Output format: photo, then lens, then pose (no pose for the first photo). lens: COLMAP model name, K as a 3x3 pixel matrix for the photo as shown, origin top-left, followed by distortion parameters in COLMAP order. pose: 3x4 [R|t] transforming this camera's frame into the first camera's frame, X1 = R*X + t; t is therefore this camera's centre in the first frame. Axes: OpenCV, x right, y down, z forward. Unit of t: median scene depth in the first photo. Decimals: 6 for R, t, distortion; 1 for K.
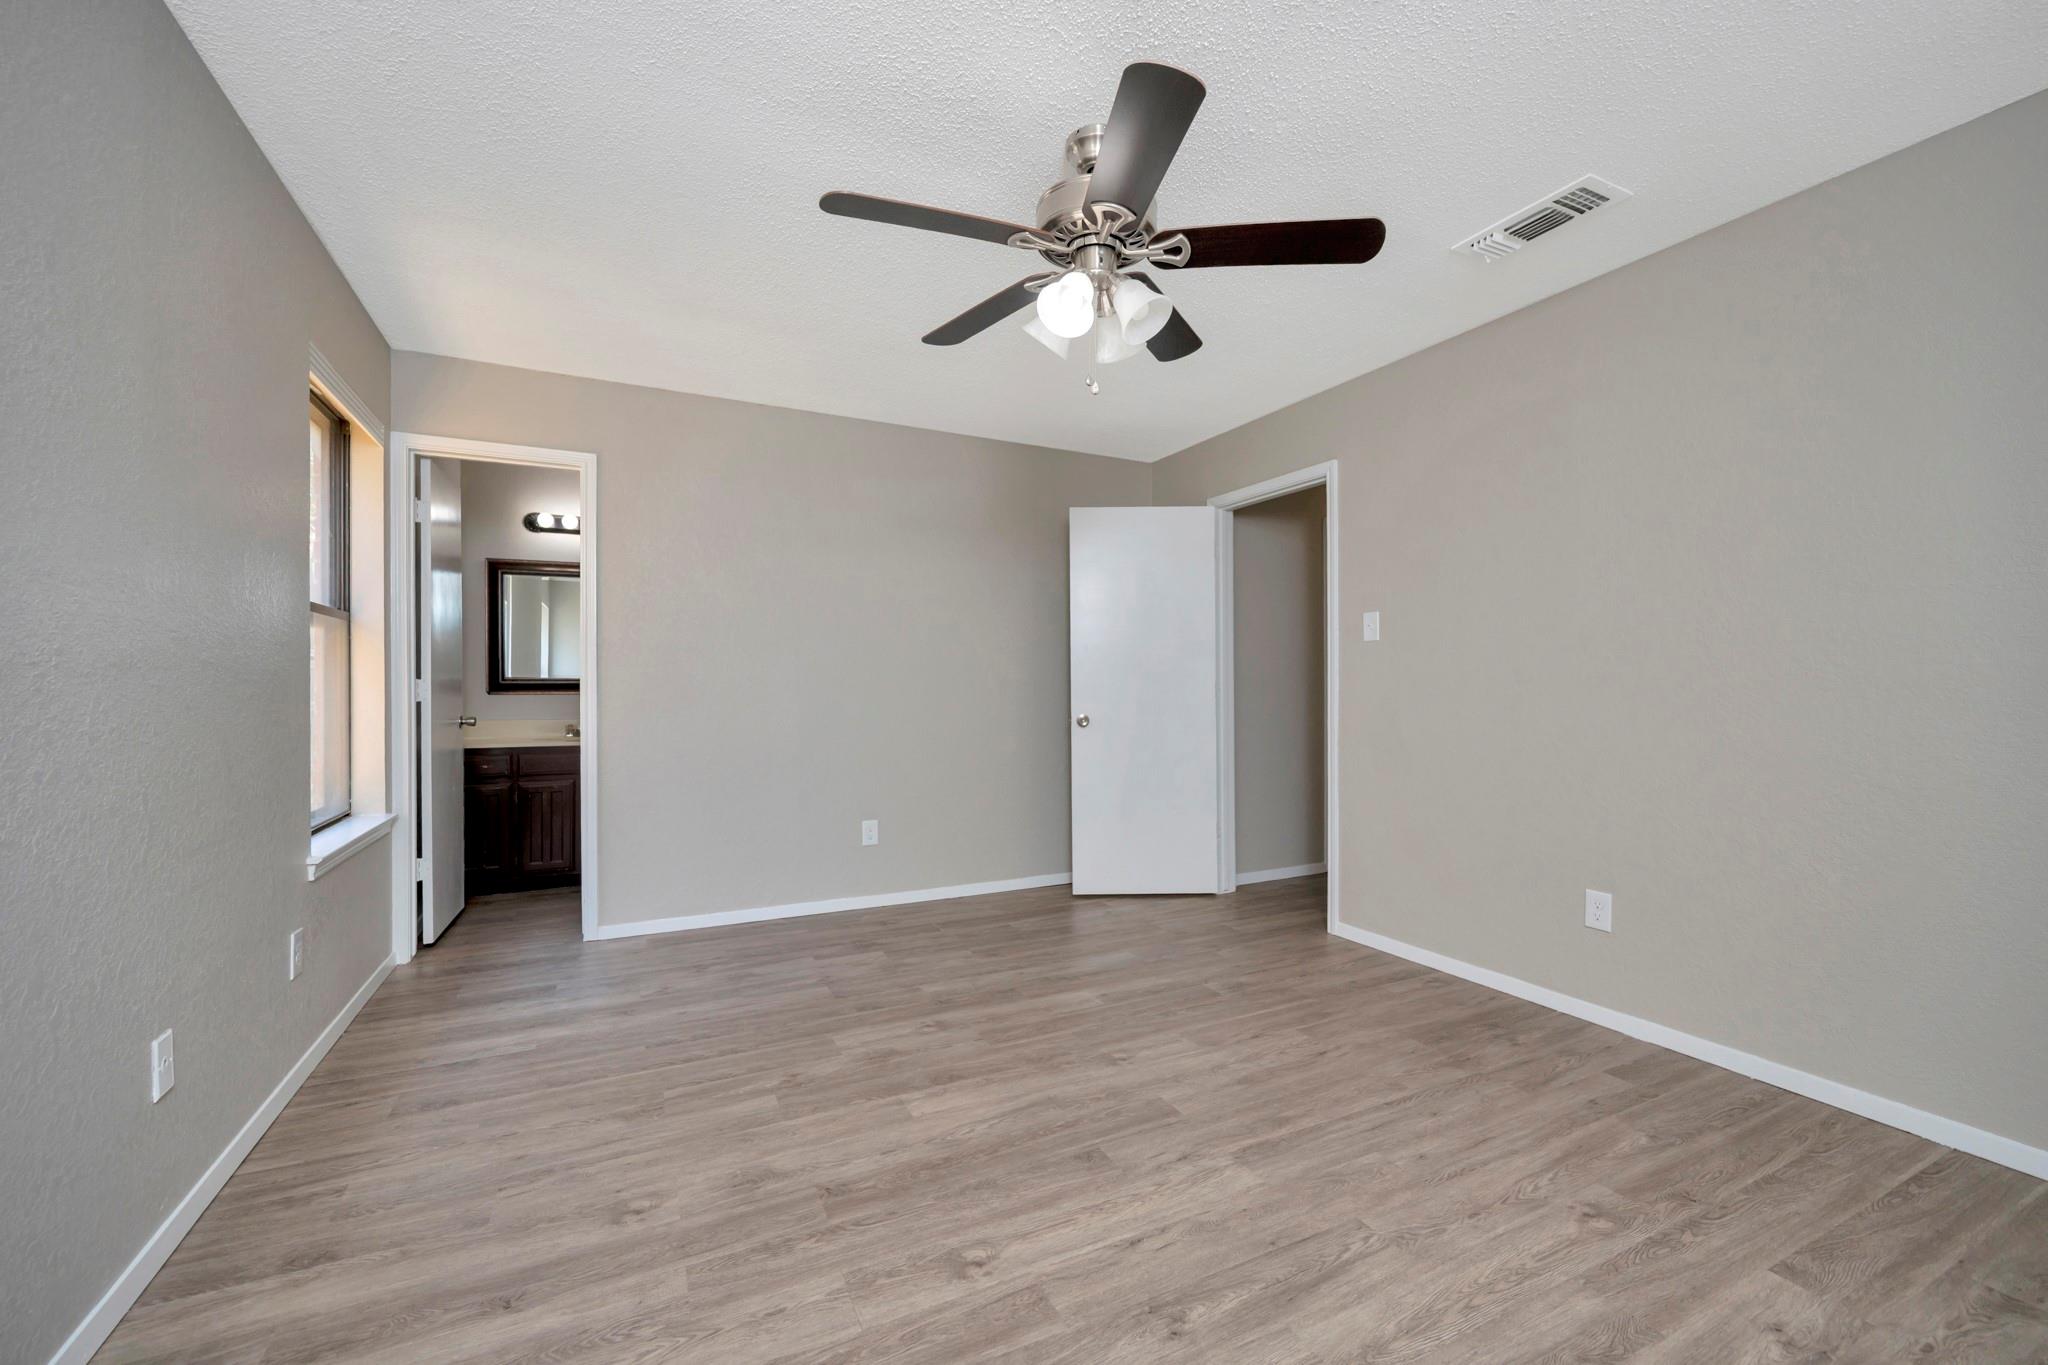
lens RADIAL K [[810.3, 0, 1033.3], [0, 810.3, 686.8], [0, 0, 1]] dist [-0.004053, 0.000352]
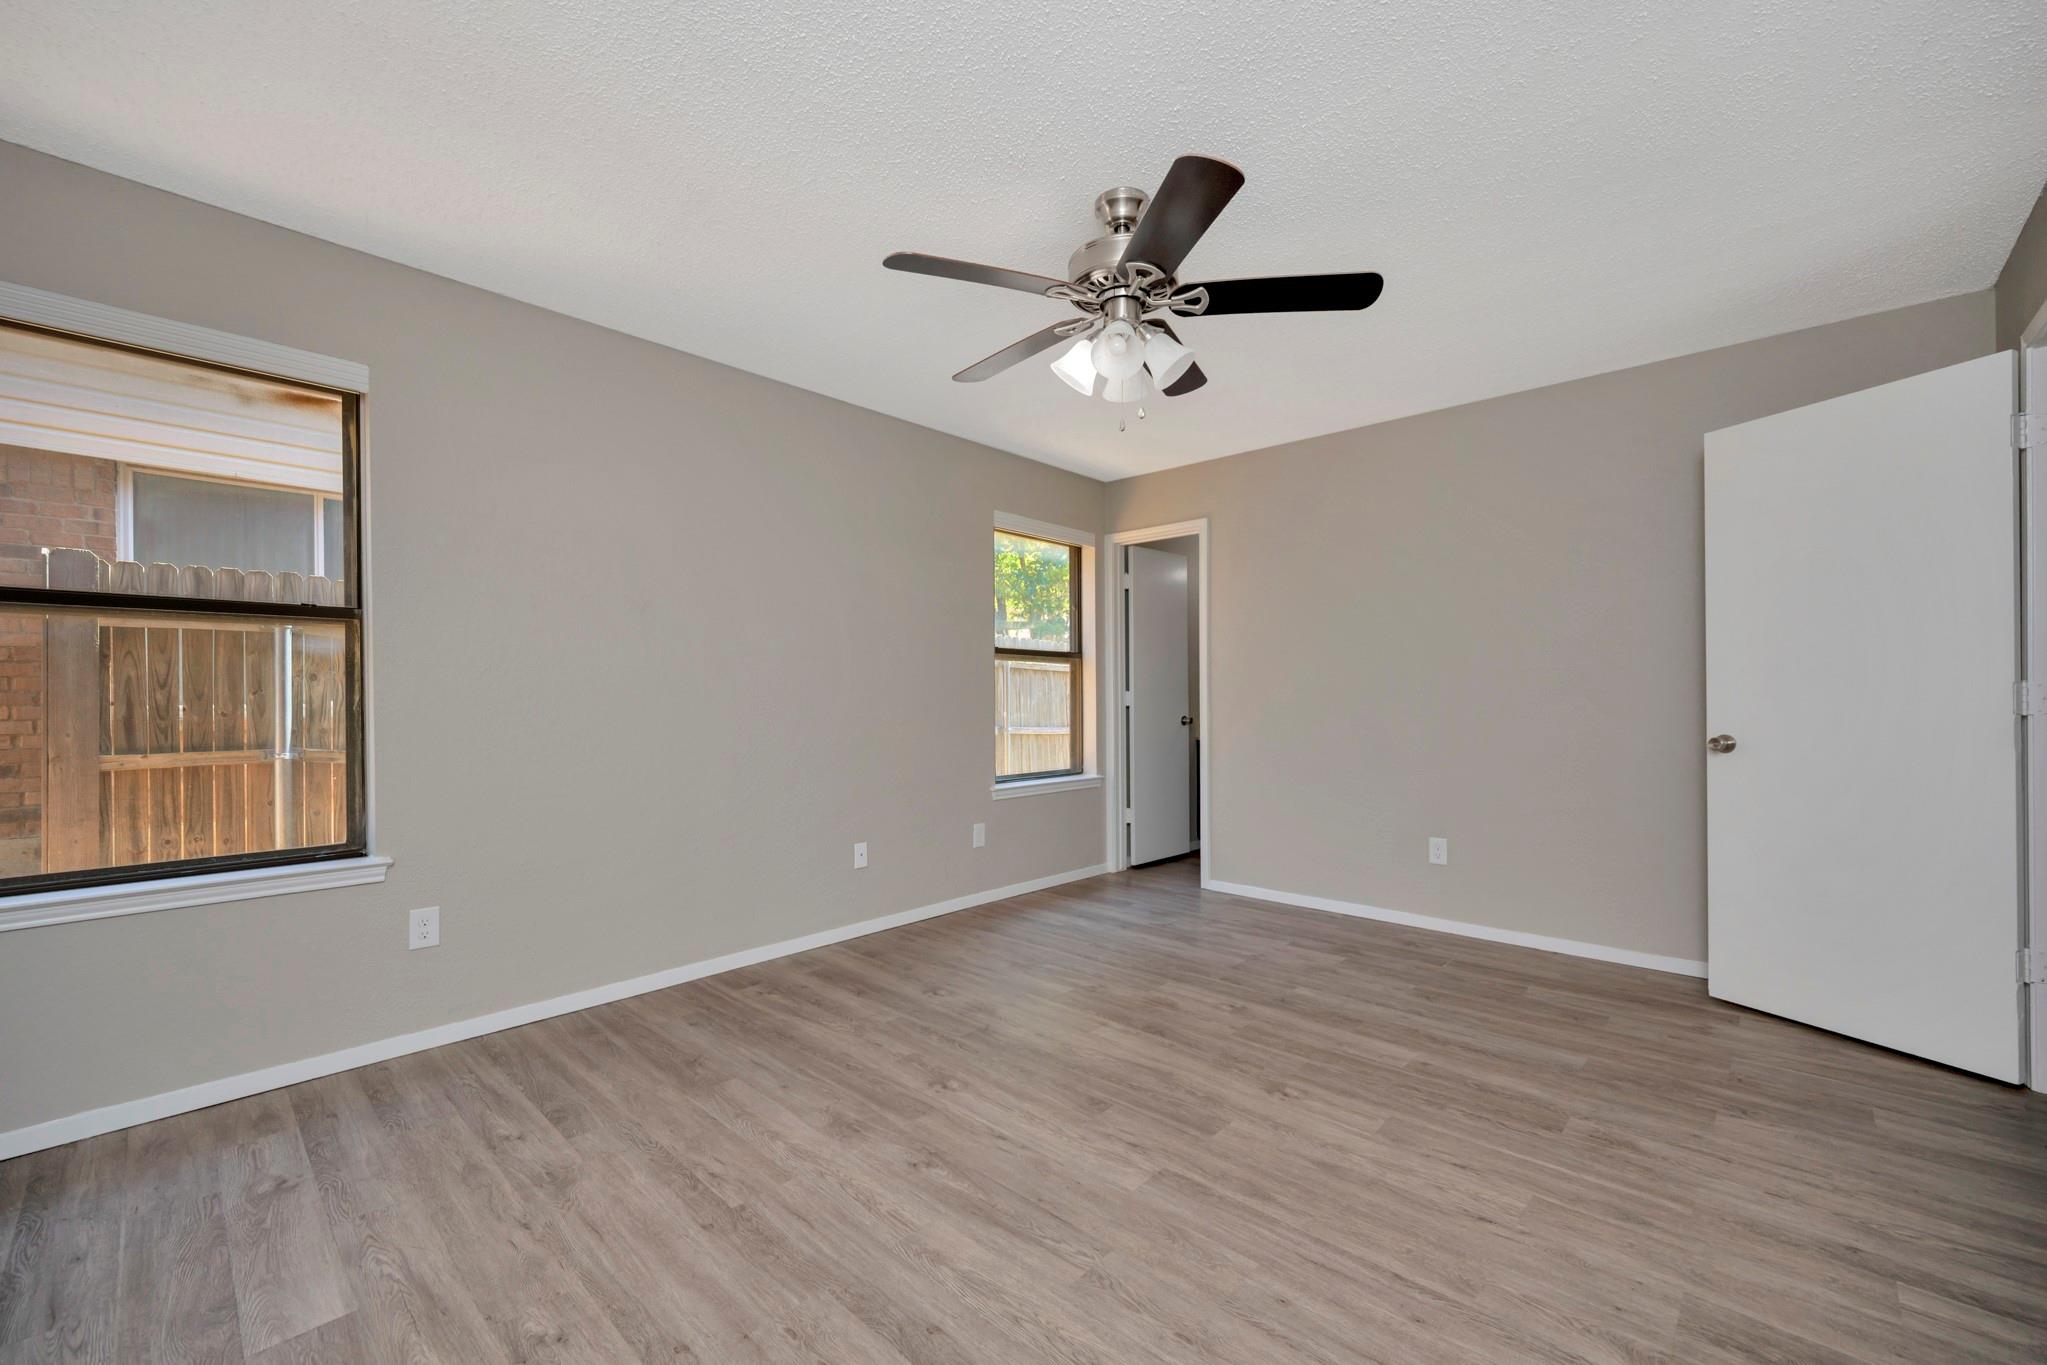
lens RADIAL K [[809.9, 0, 1024.8], [0, 809.9, 693.0], [0, 0, 1]] dist [-0.004053, 0.000352]
pose [[0.366186, -0.004246, -0.930532, 0.765146], [0.001793, 0.999991, -0.003857, 0.002087], [0.930540, -0.000256, 0.366190, 0.336784]]
